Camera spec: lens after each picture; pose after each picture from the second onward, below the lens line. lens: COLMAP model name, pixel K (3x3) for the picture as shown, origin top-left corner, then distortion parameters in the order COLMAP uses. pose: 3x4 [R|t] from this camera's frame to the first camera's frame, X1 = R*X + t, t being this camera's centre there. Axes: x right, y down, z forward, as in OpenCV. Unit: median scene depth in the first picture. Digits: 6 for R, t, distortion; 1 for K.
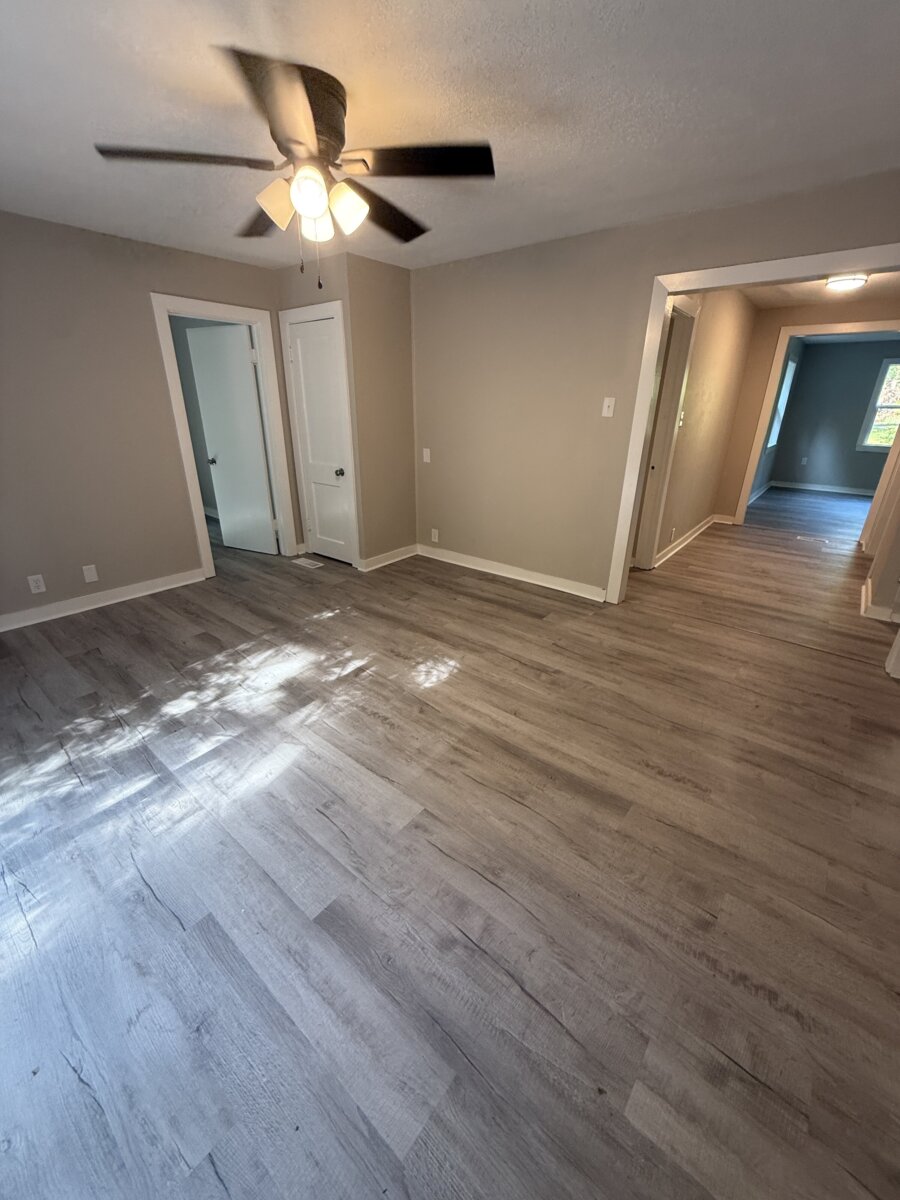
lens RADIAL K [[477.6, 0, 452.0], [0, 477.6, 595.5], [0, 0, 1]] dist [-0.001031, 0.000170]
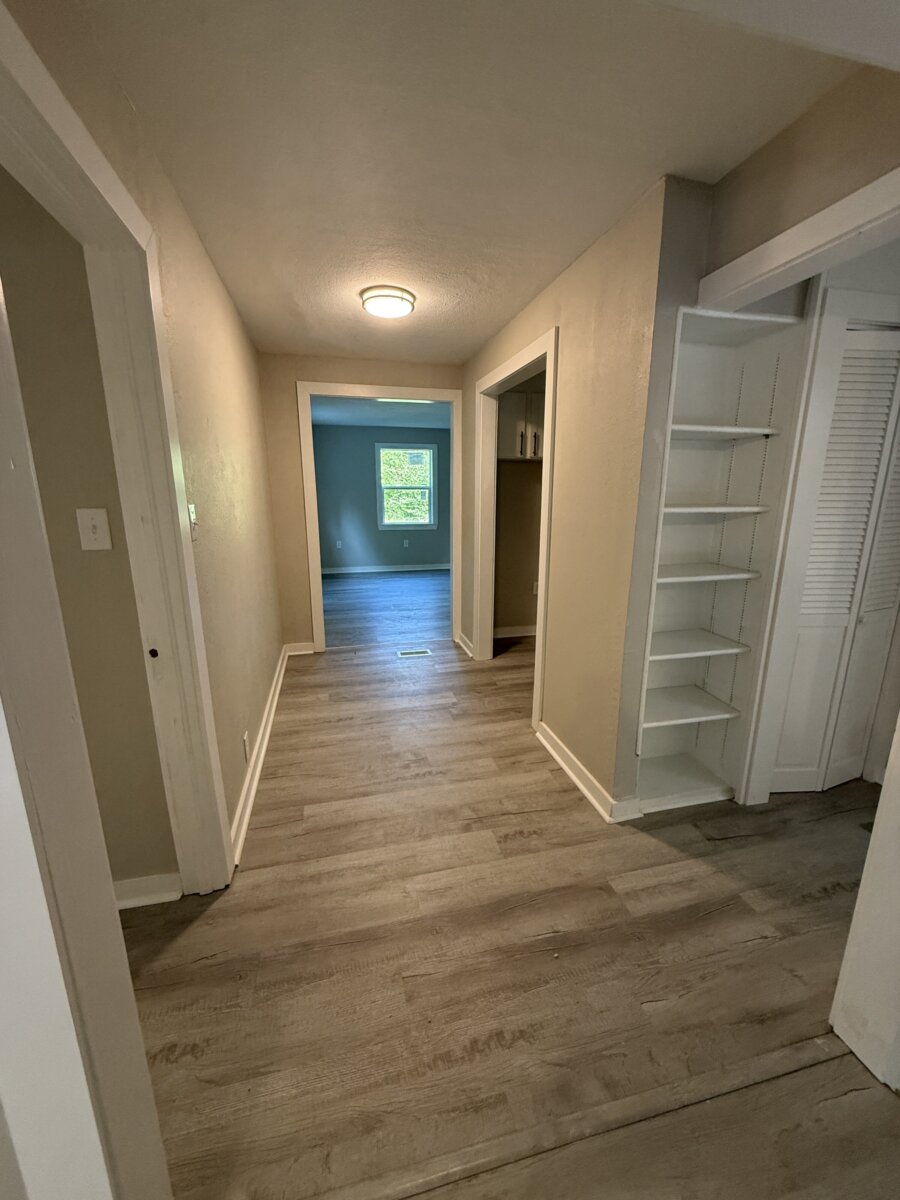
lens RADIAL K [[477.6, 0, 449.5], [0, 477.6, 595.1], [0, 0, 1]] dist [-0.001031, 0.000170]
pose [[0.607001, -0.190842, 0.771446, 0.256486], [0.314984, 0.949007, -0.013073, -0.209056], [-0.729613, 0.250928, 0.636161, 0.531413]]
